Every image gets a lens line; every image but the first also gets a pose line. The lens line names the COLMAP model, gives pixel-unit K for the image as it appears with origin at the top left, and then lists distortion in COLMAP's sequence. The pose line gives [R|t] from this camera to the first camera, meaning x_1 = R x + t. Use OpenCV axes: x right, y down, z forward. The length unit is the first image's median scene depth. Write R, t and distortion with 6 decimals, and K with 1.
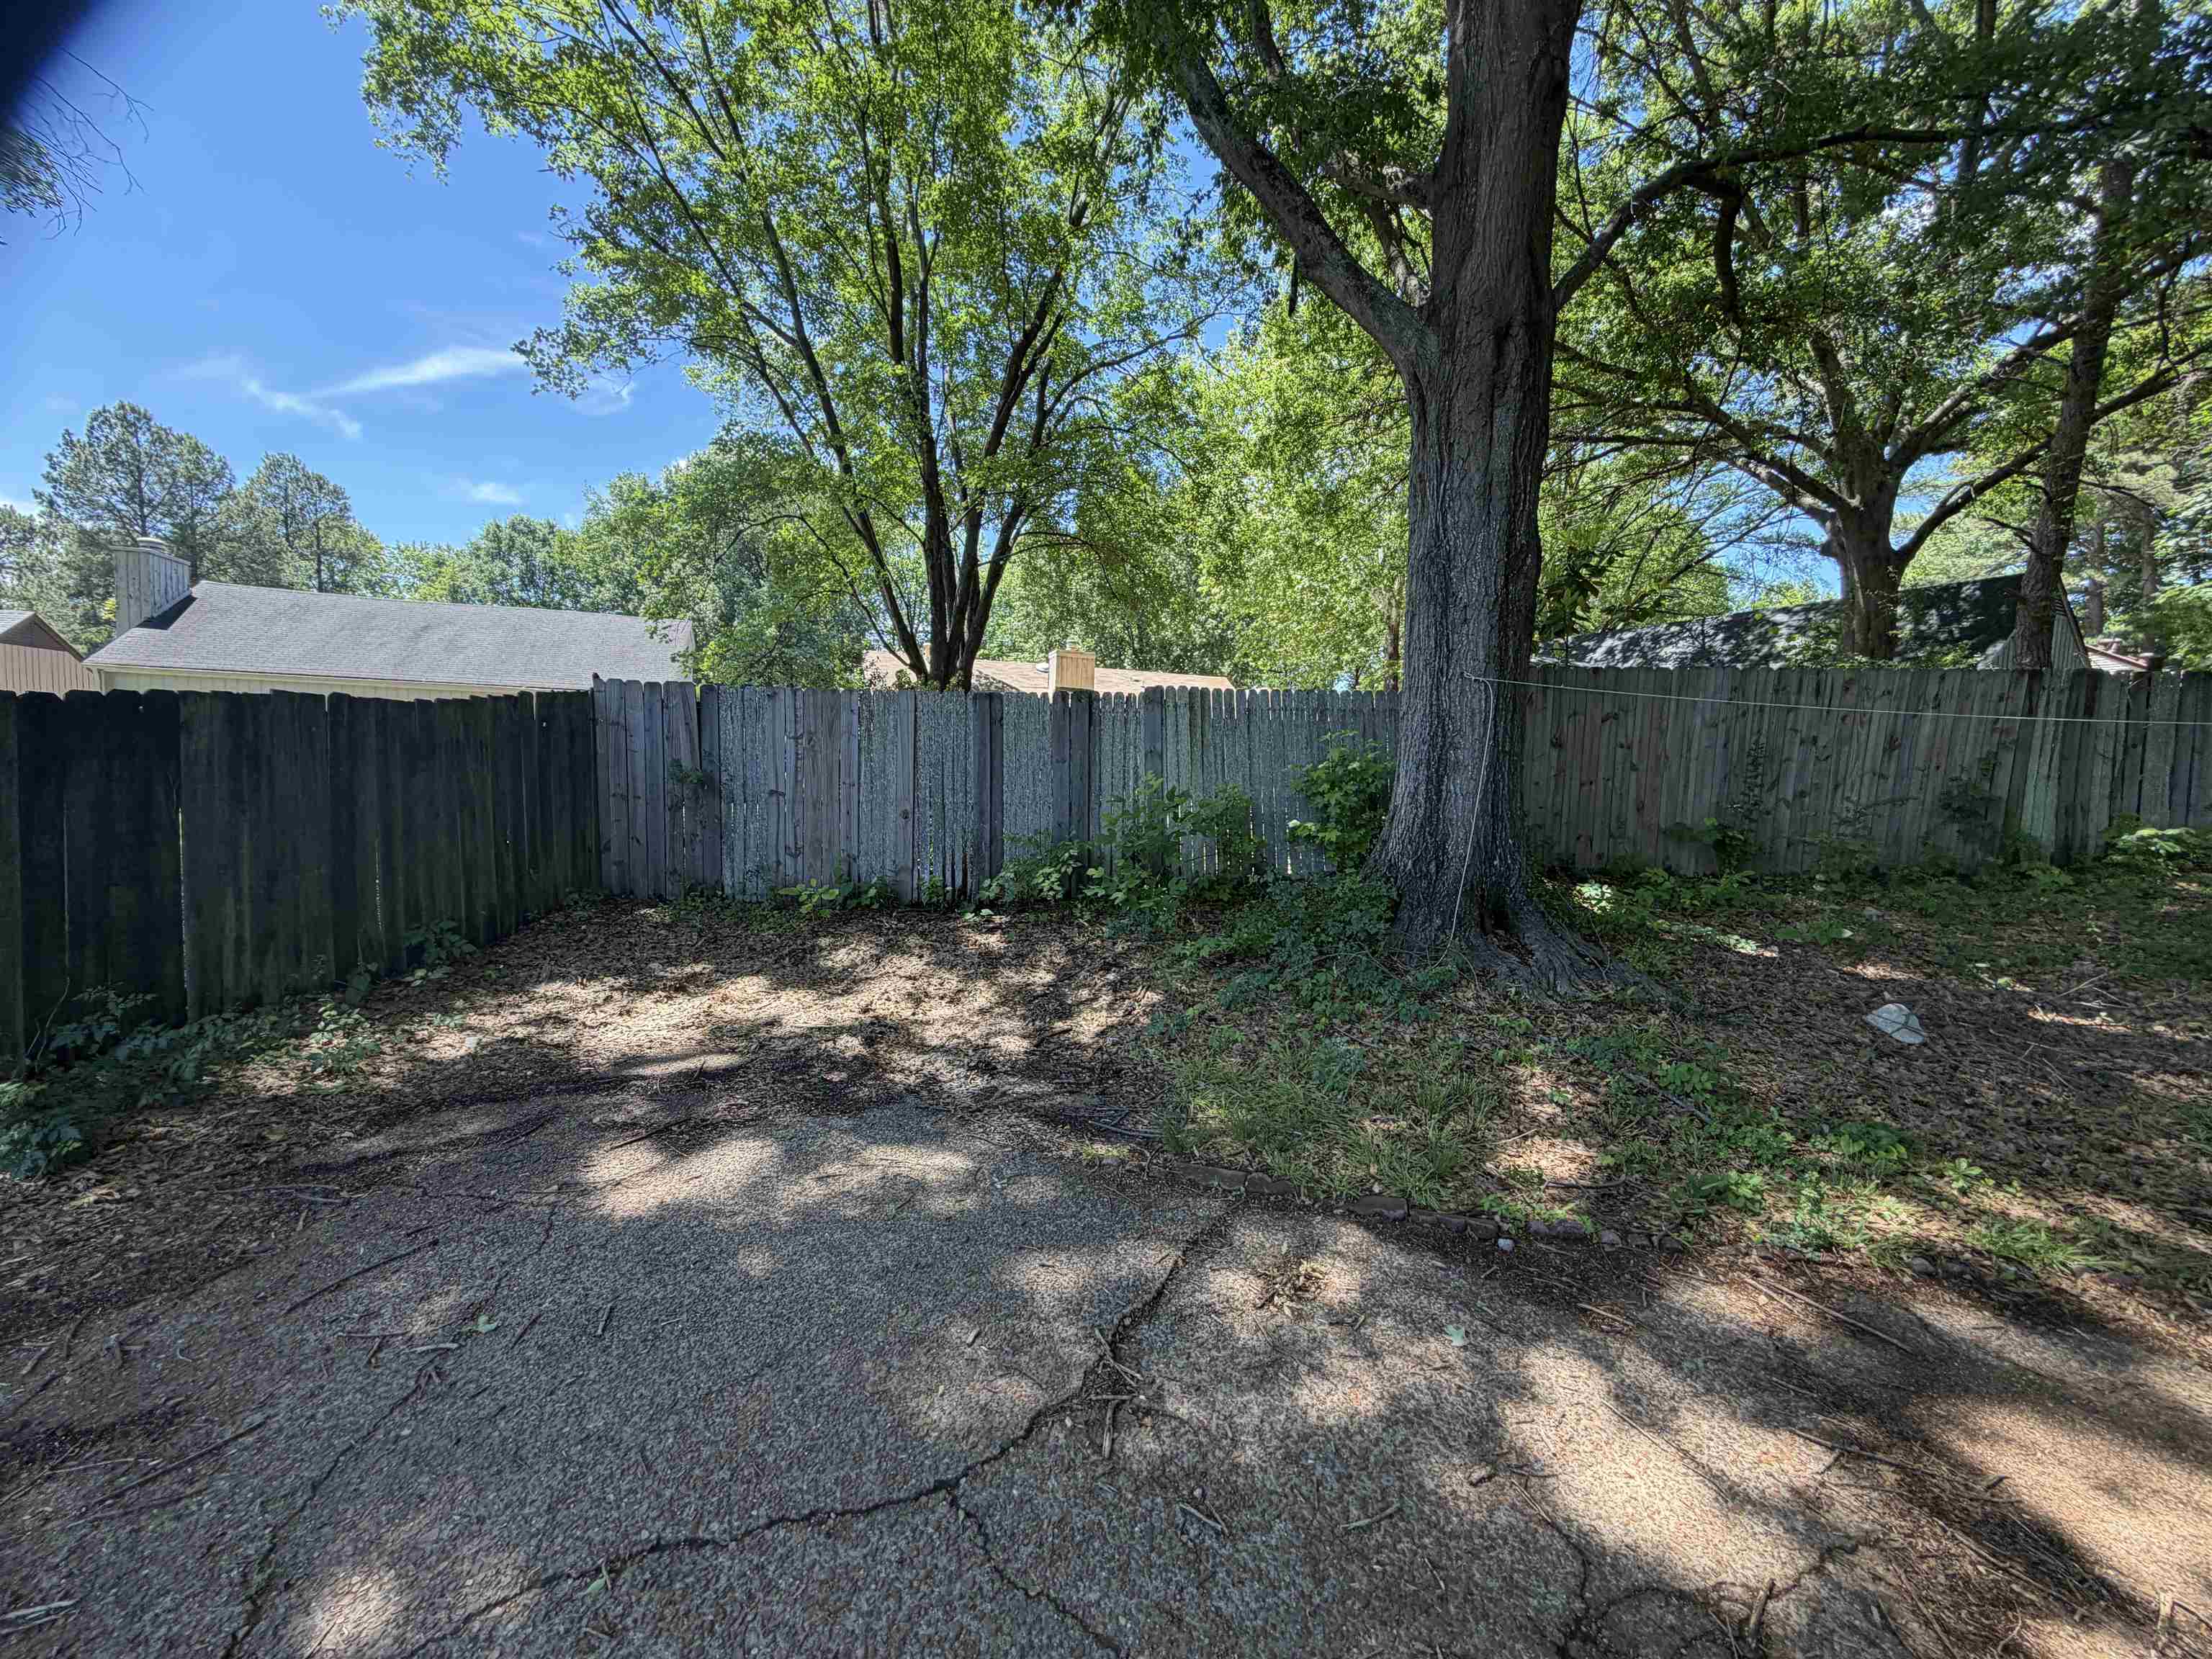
lens RADIAL K [[880.7, 0, 1098.9], [0, 880.7, 828.1], [0, 0, 1]] dist [0.000043, -0.000211]
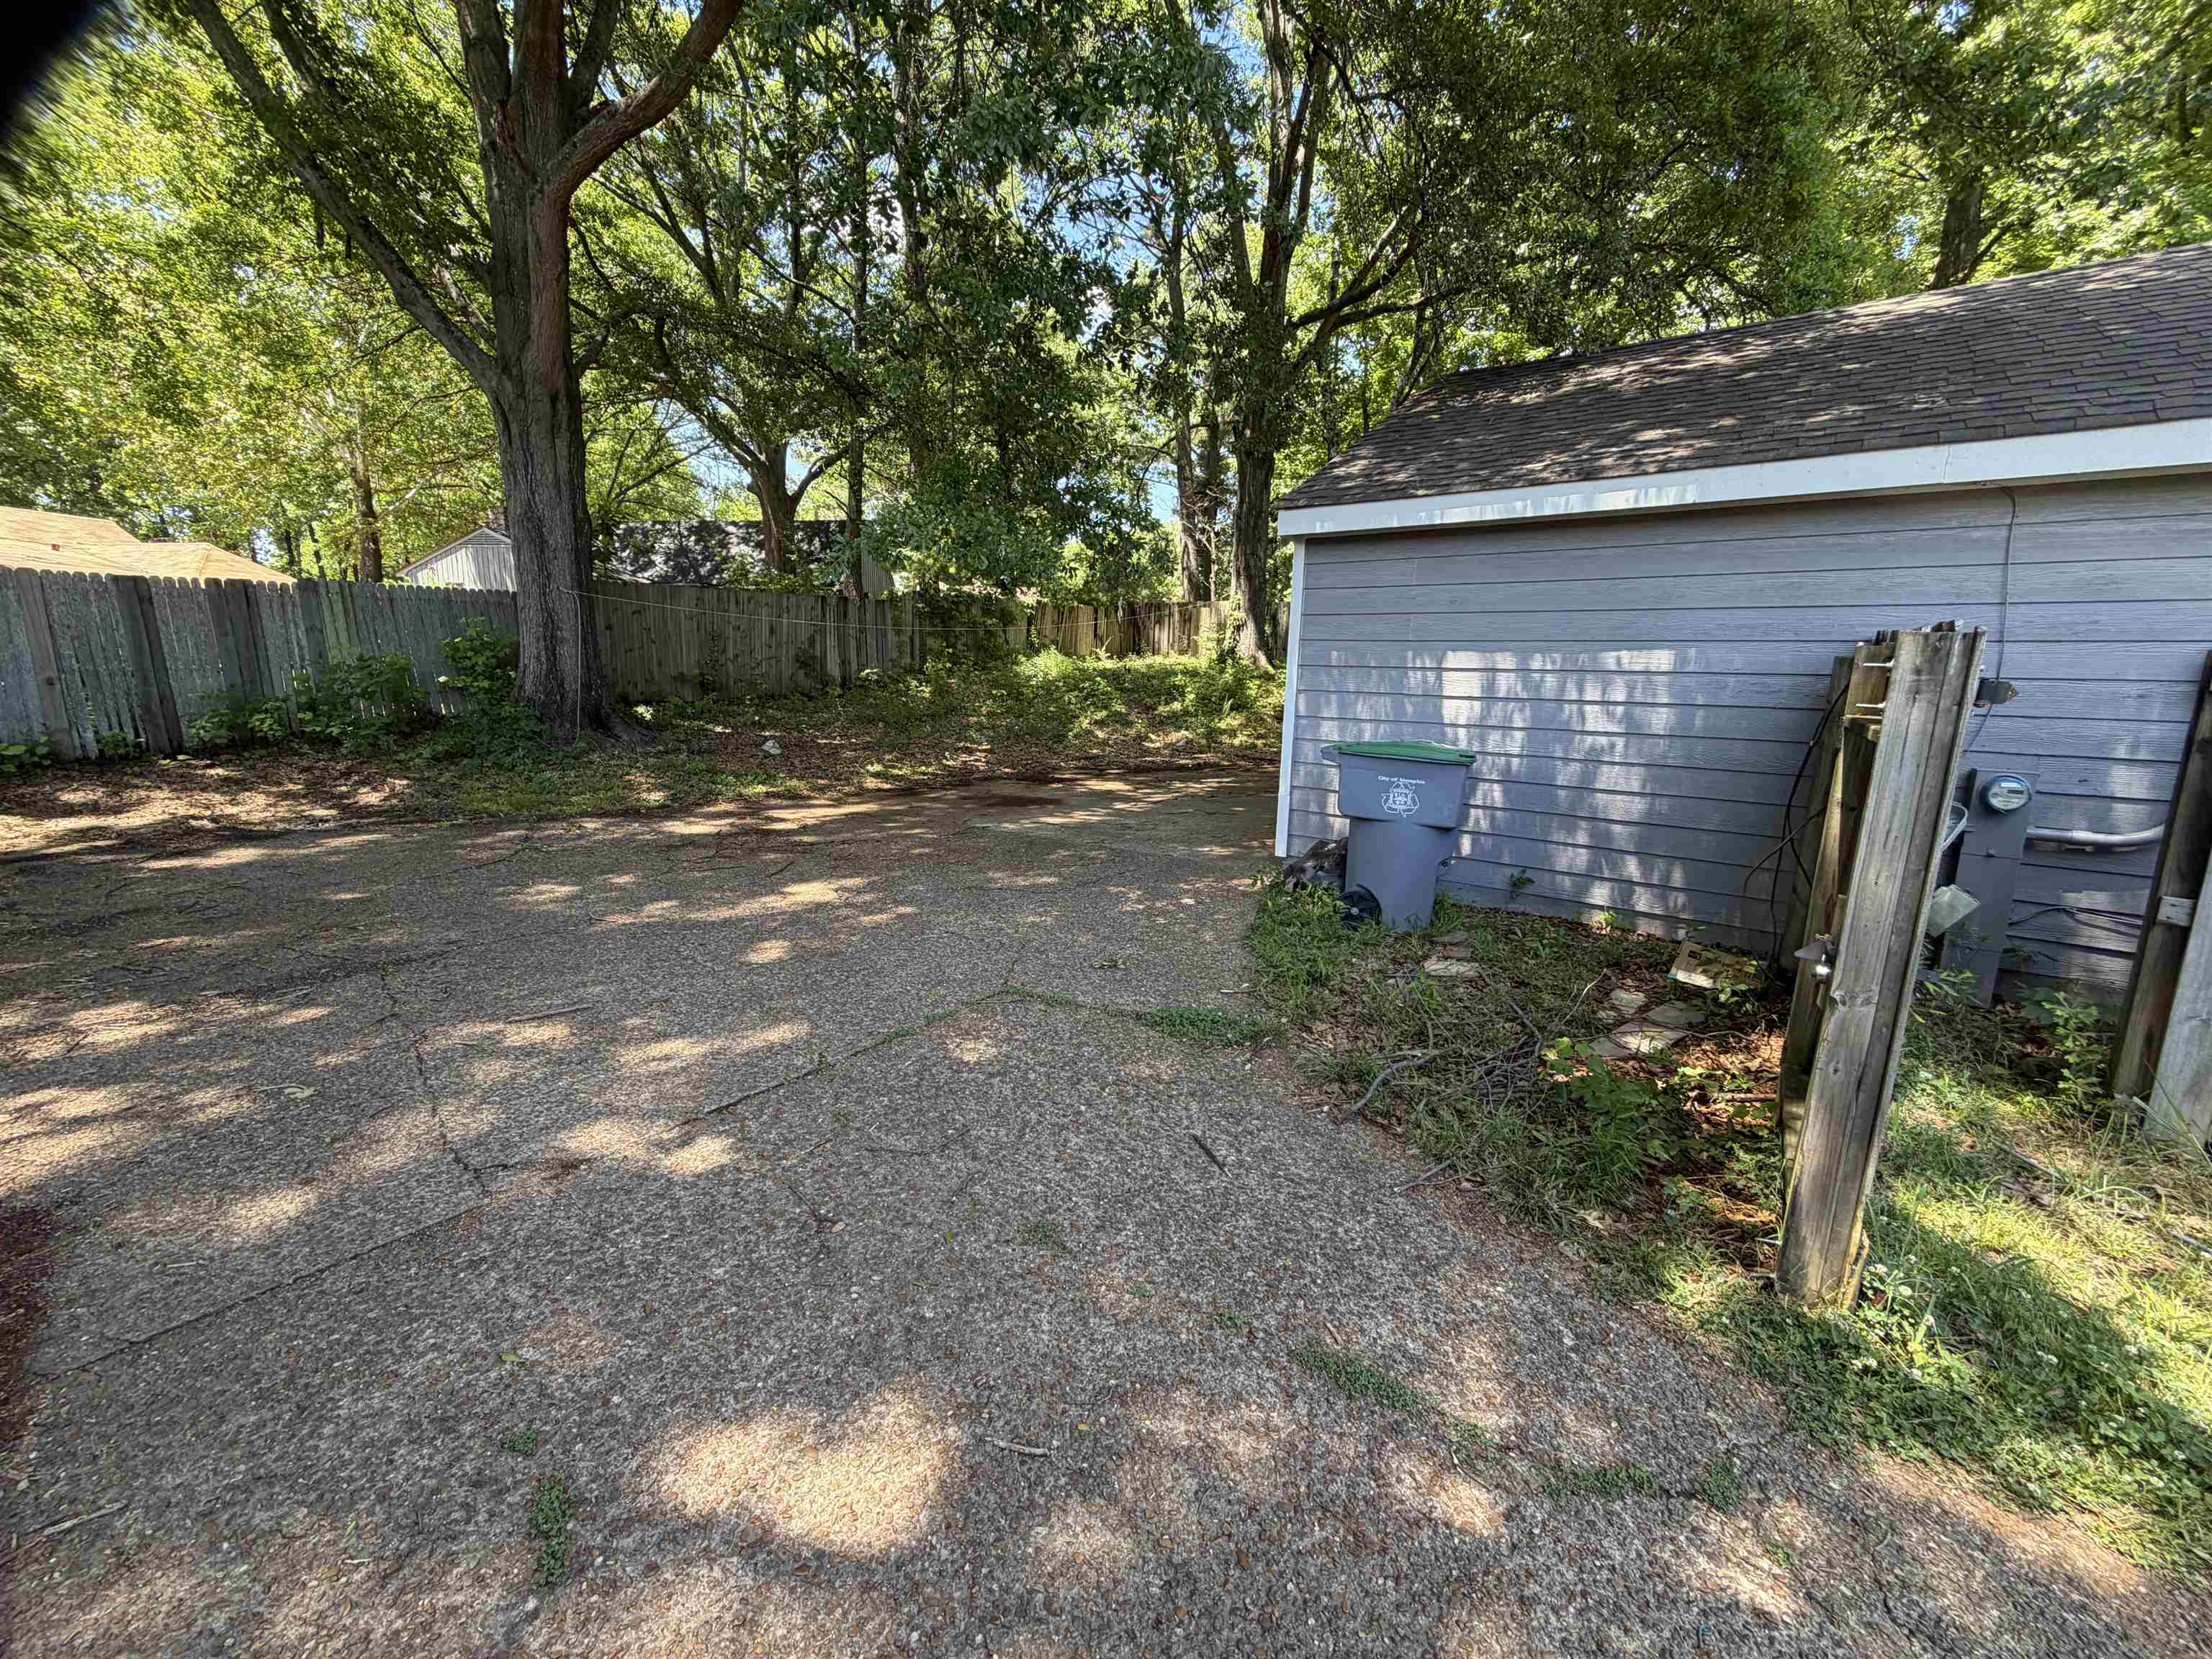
lens RADIAL K [[880.7, 0, 1101.2], [0, 880.7, 834.3], [0, 0, 1]] dist [0.000043, -0.000211]
pose [[0.522285, -0.177541, 0.834085, -0.179094], [0.053672, 0.982992, 0.175629, 0.018998], [-0.851080, -0.046961, 0.522931, -0.272047]]
